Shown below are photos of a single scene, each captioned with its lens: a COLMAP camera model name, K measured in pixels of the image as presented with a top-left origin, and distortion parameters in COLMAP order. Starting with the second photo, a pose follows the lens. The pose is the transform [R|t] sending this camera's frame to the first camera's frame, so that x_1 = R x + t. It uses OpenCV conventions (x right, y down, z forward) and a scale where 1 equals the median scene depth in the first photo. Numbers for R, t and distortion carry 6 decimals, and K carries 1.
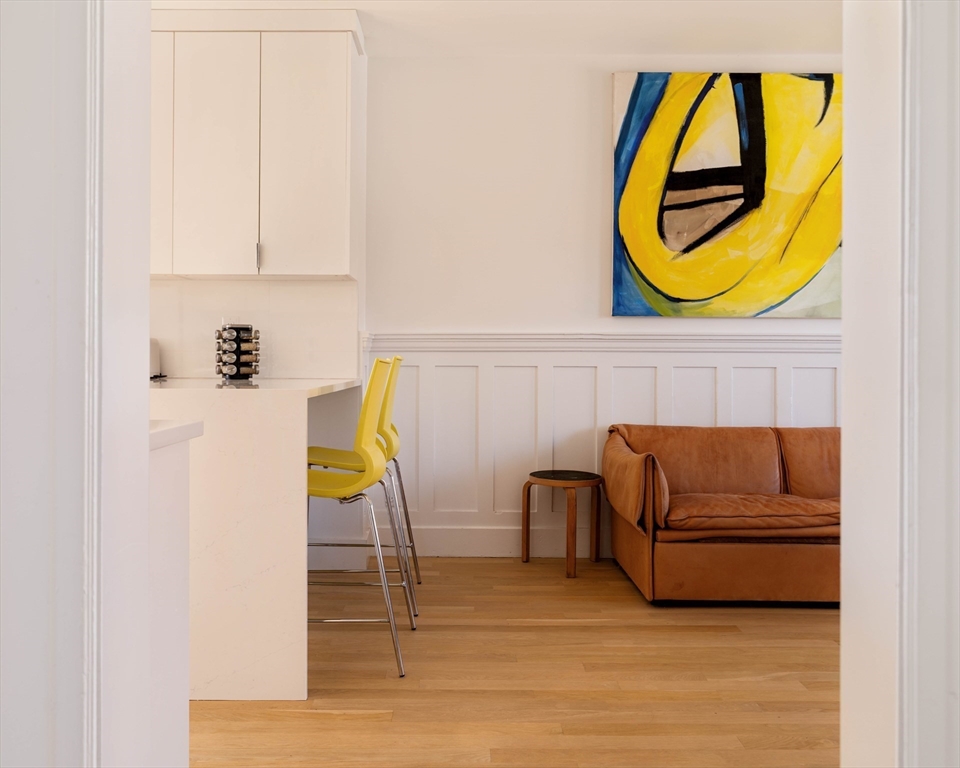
lens RADIAL K [[909.2, 0, 480.0], [0, 909.2, 384.0], [0, 0, 1]] dist [-0.003431, -0.000784]
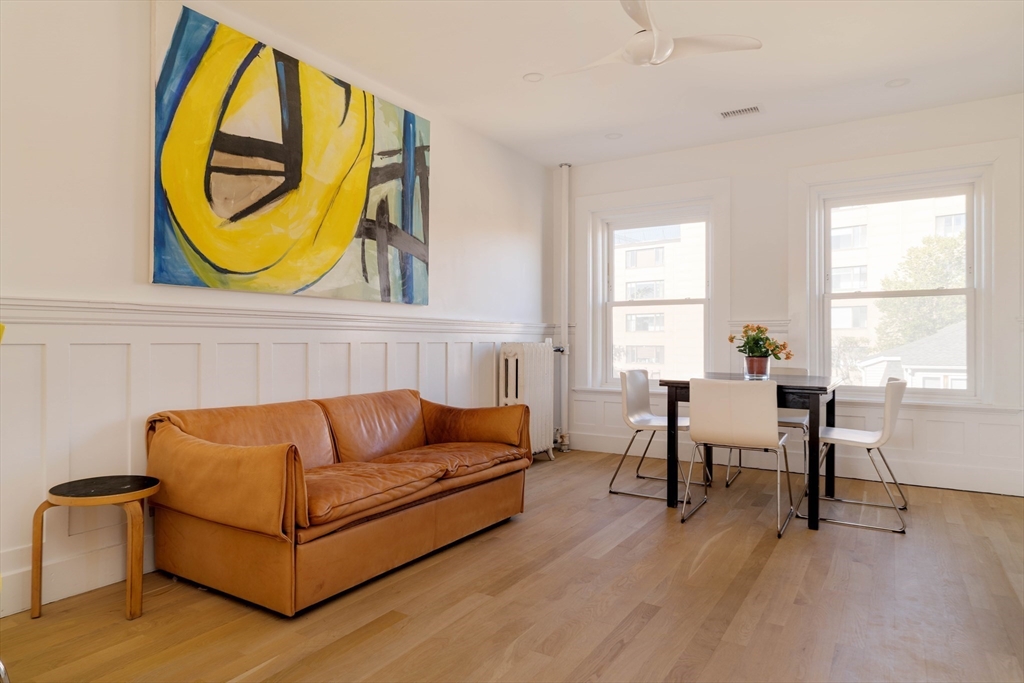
lens RADIAL K [[616.8, 0, 514.4], [0, 616.8, 344.9], [0, 0, 1]] dist [0.000132, -0.000347]
pose [[0.541773, -0.008894, 0.840478, -0.152703], [0.023899, 0.999703, -0.004826, -0.007045], [-0.840185, 0.022701, 0.541825, 0.416268]]
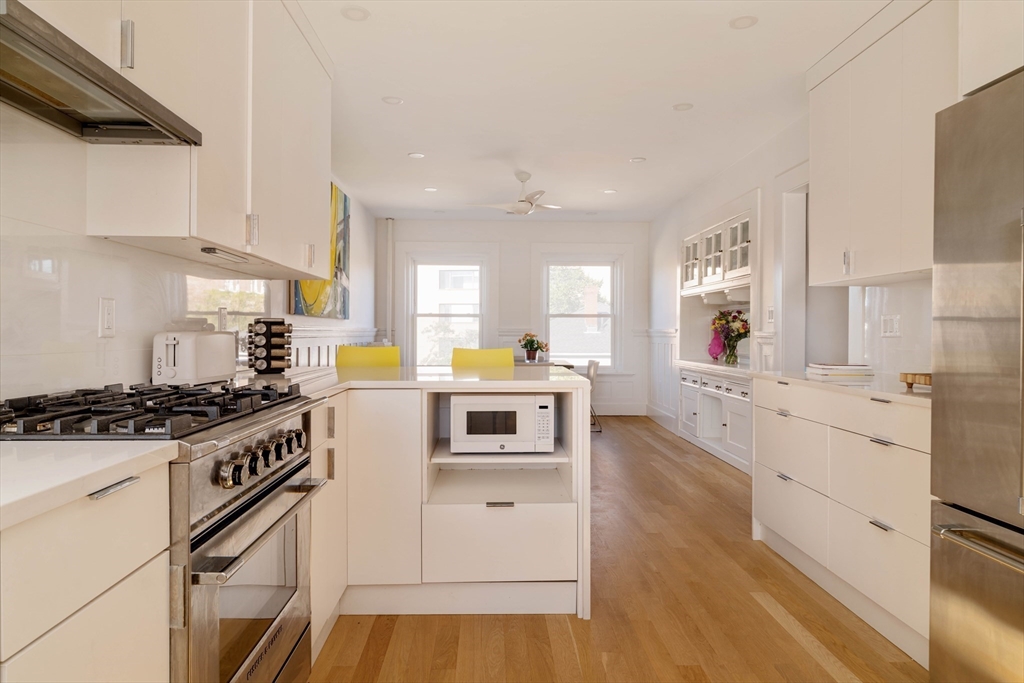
lens RADIAL K [[616.8, 0, 514.4], [0, 616.8, 344.9], [0, 0, 1]] dist [0.000132, -0.000347]
pose [[-0.015353, -0.024839, 0.999574, -0.848671], [0.022905, 0.999420, 0.025187, -0.042783], [-0.999620, 0.023282, -0.014775, 0.667687]]
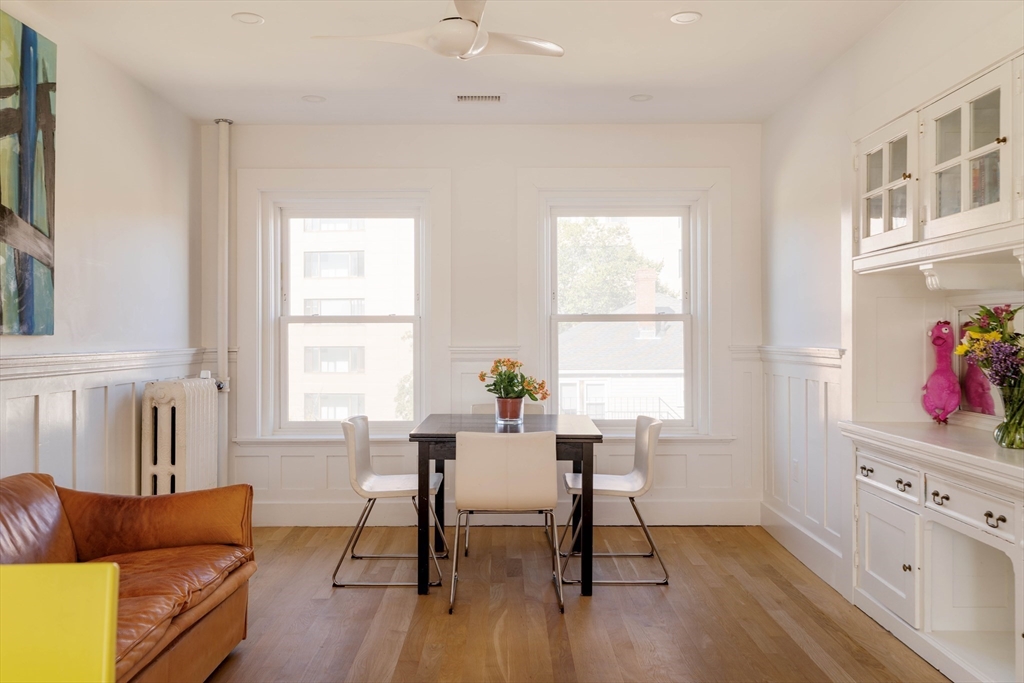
lens RADIAL K [[854.1, 0, 512.8], [0, 854.1, 337.0], [0, 0, 1]] dist [0.008944, 0.004481]
pose [[0.016697, -0.005573, 0.999845, -0.246363], [0.030948, 0.999508, 0.005054, -0.062517], [-0.999382, 0.030859, 0.016861, 0.576808]]
